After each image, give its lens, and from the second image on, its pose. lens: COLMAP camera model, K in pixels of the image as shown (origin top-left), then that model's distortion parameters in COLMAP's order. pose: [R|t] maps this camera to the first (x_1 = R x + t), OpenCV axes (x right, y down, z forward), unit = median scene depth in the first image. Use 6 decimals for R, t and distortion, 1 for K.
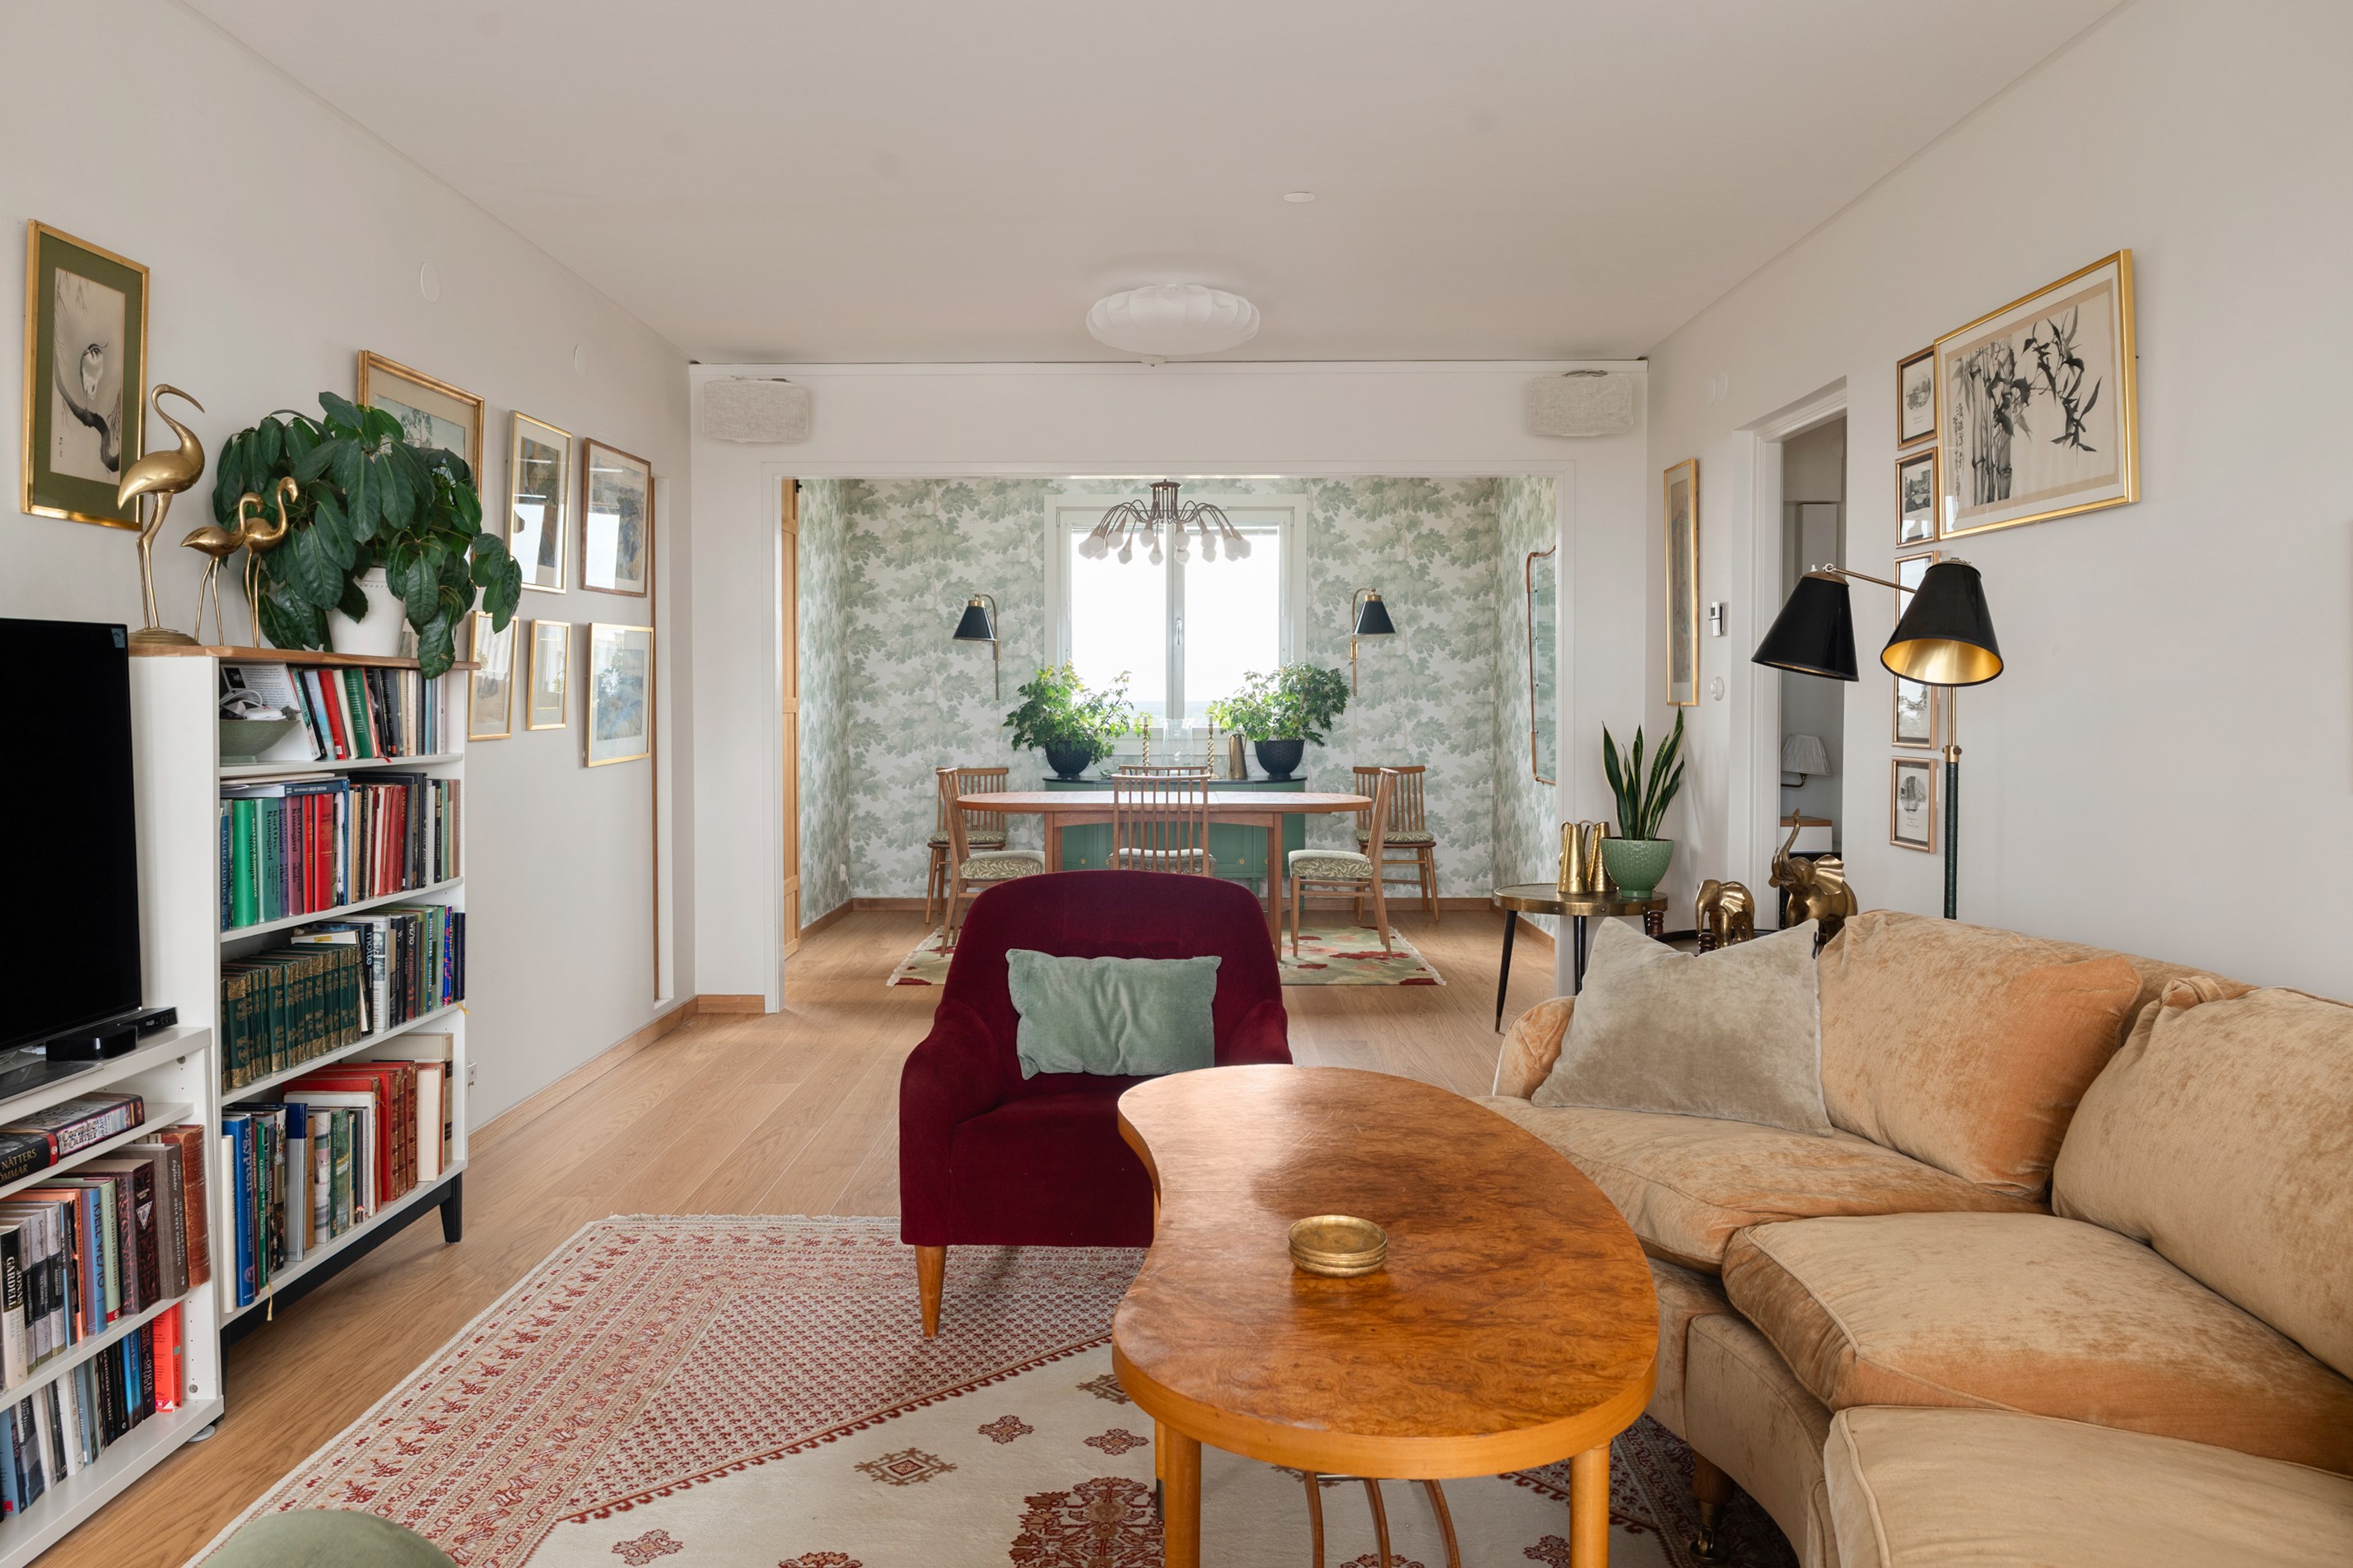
lens RADIAL K [[1717.3, 0, 1178.2], [0, 1717.3, 773.0], [0, 0, 1]] dist [-0.000521, 0.000051]
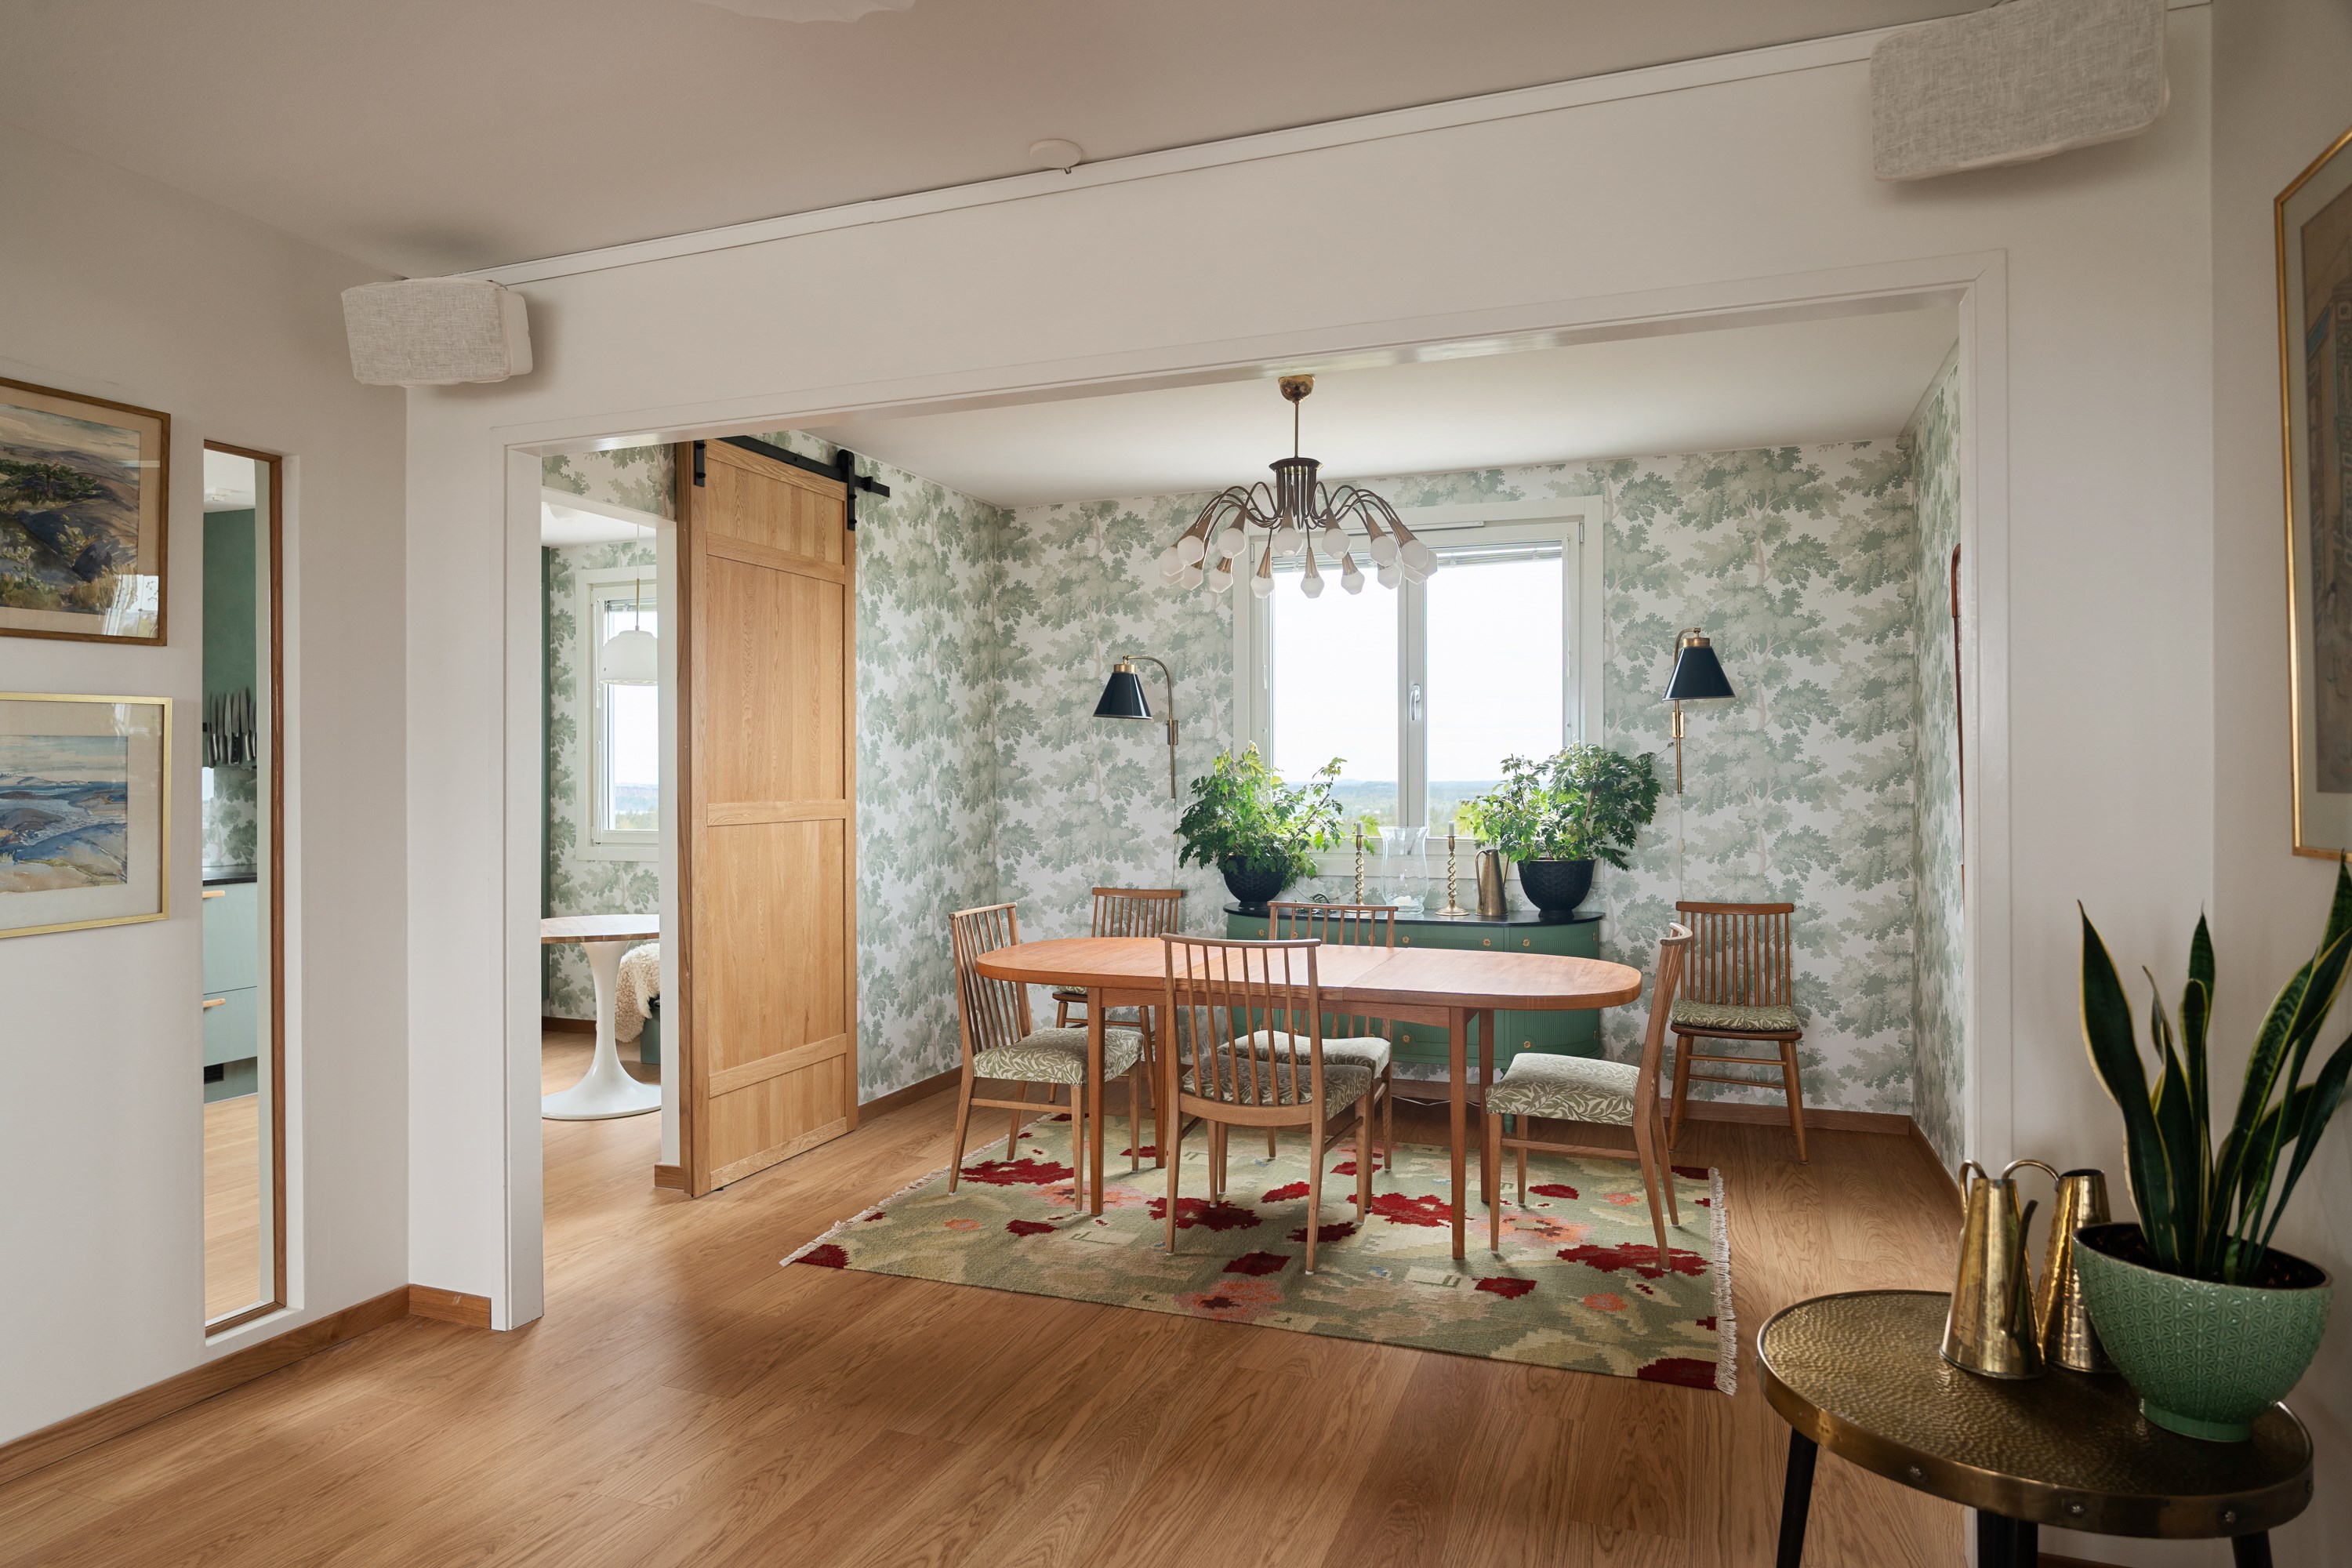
lens RADIAL K [[1424.0, 0, 1175.4], [0, 1424.0, 788.8], [0, 0, 1]] dist [-0.010491, -0.000830]
pose [[0.938340, 0.001062, -0.345712, 0.110257], [-0.013589, 0.999336, -0.033813, -0.025759], [0.345447, 0.036426, 0.937731, 0.420705]]
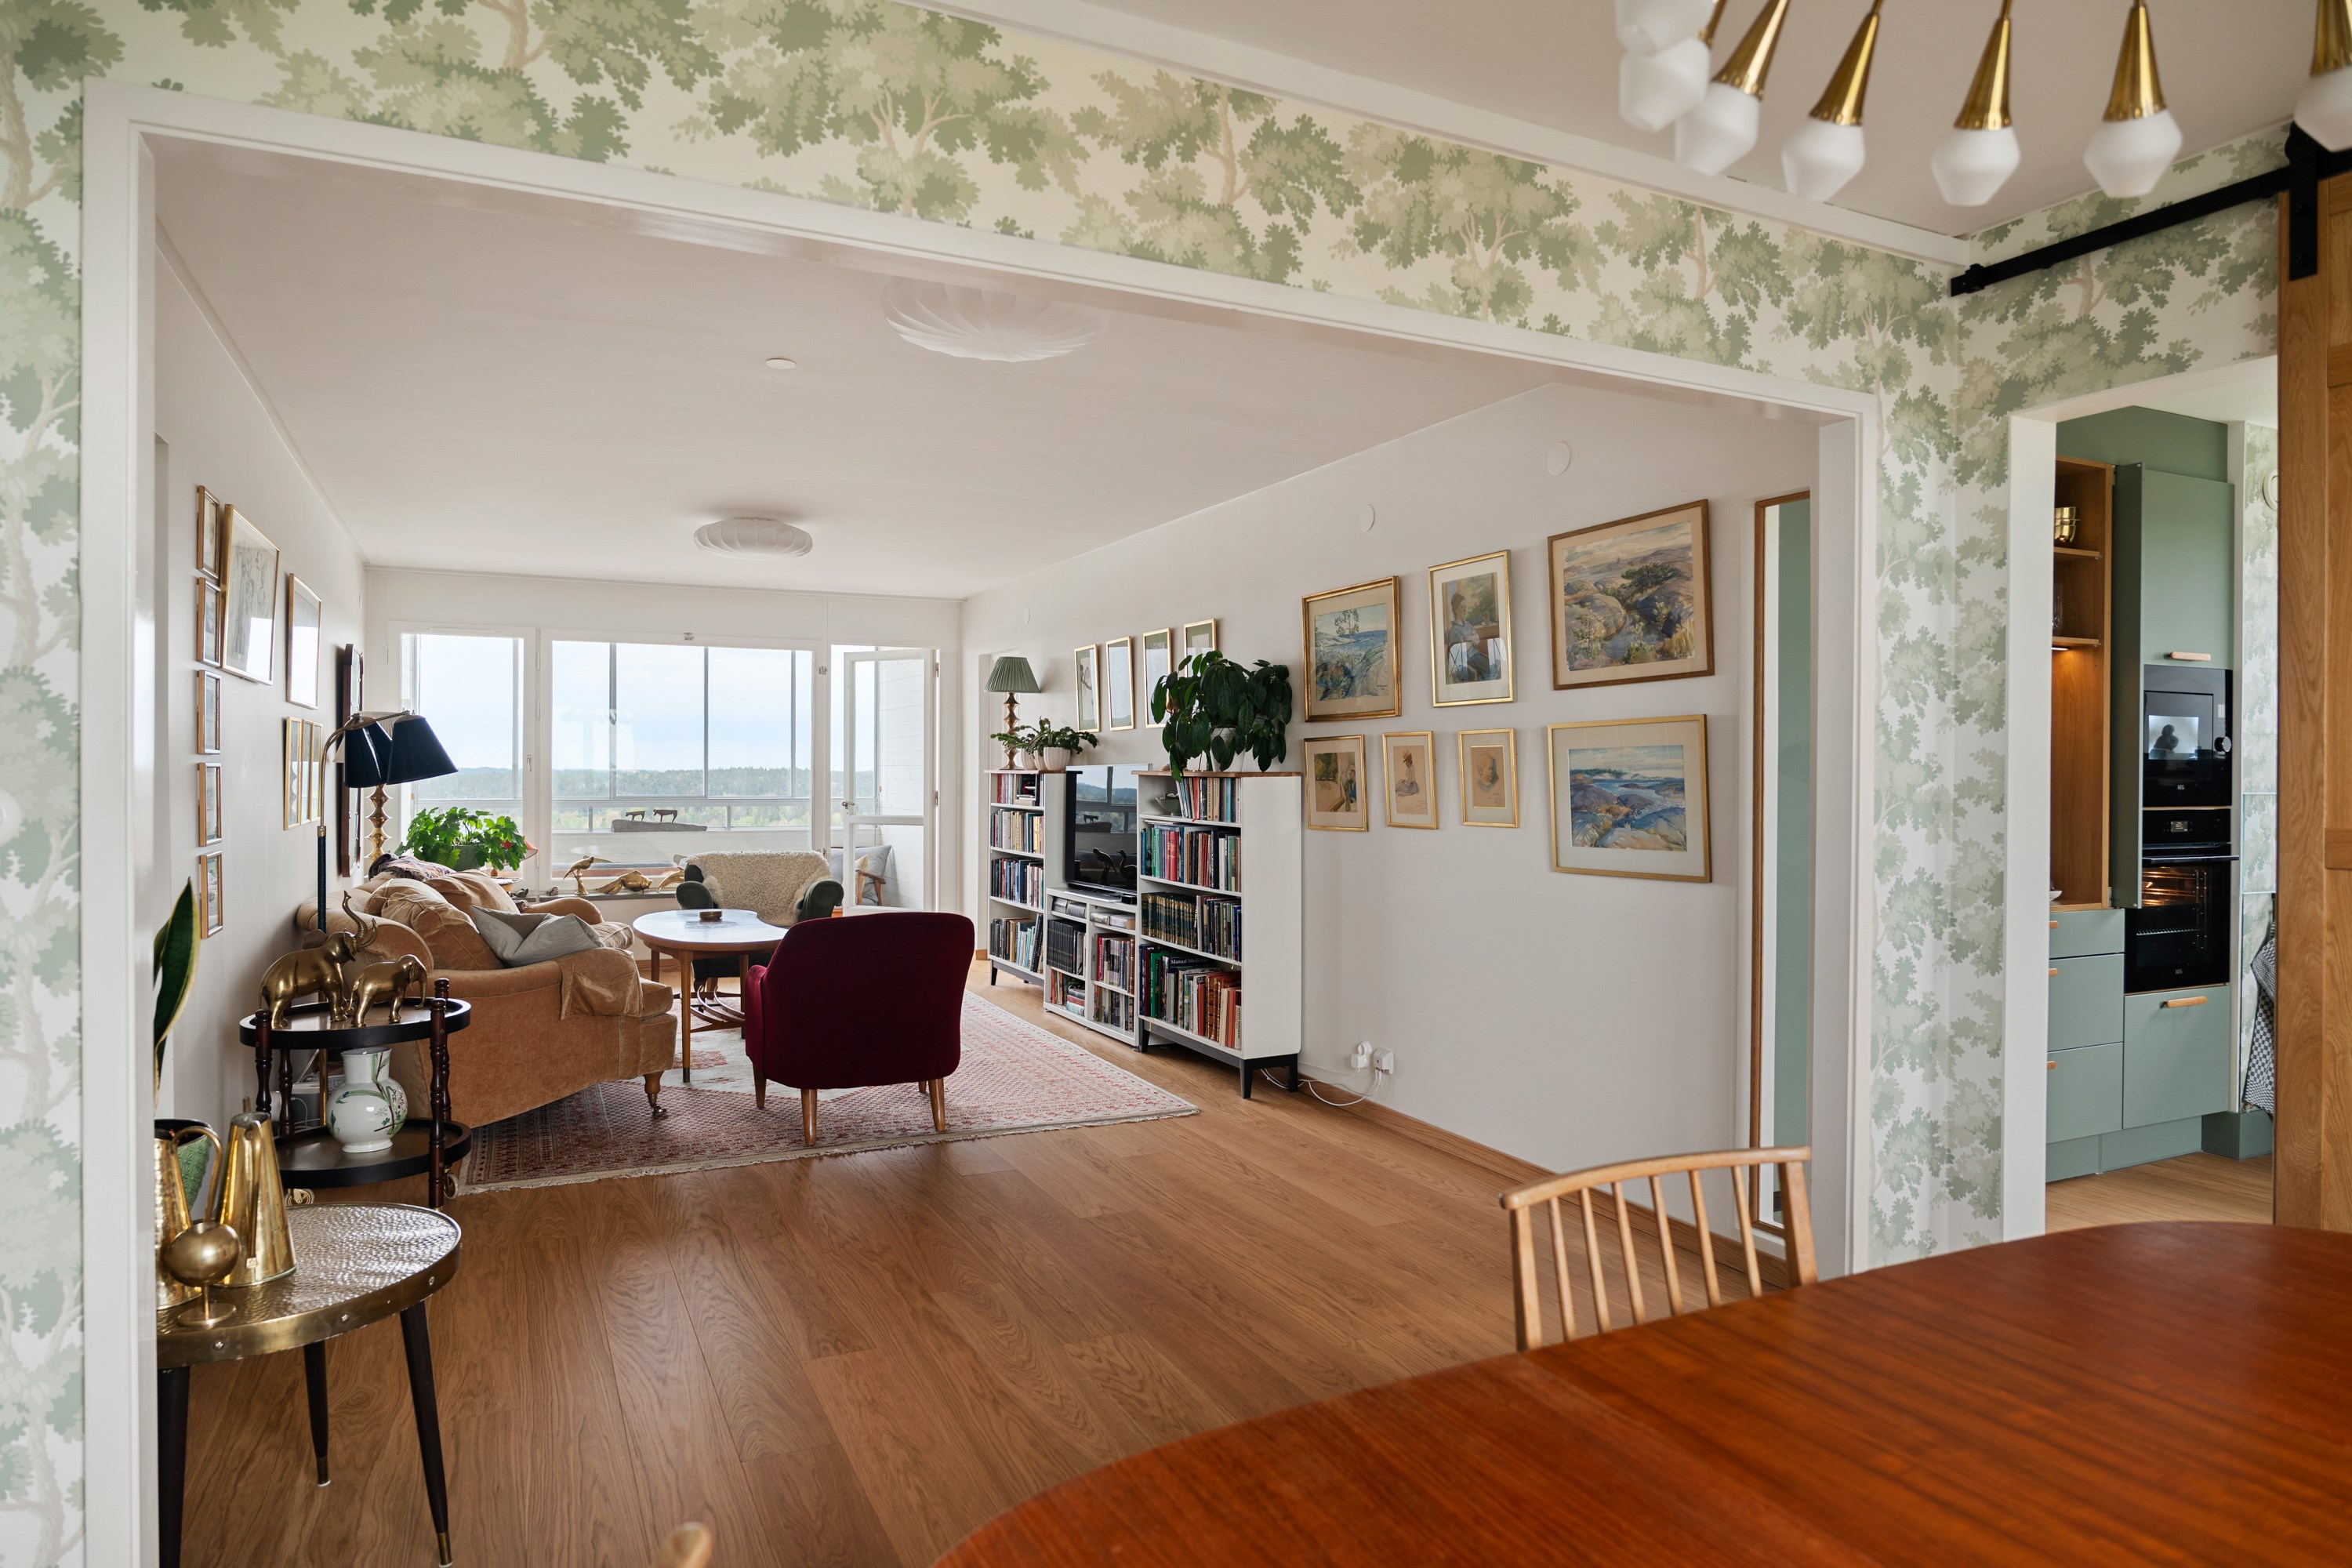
lens RADIAL K [[1424.0, 0, 1177.6], [0, 1424.0, 780.9], [0, 0, 1]] dist [-0.010491, -0.000830]
pose [[-0.899303, 0.003490, -0.437312, 0.114507], [-0.017986, 0.998827, 0.044958, -0.061171], [0.436956, 0.048296, -0.898186, 1.188031]]
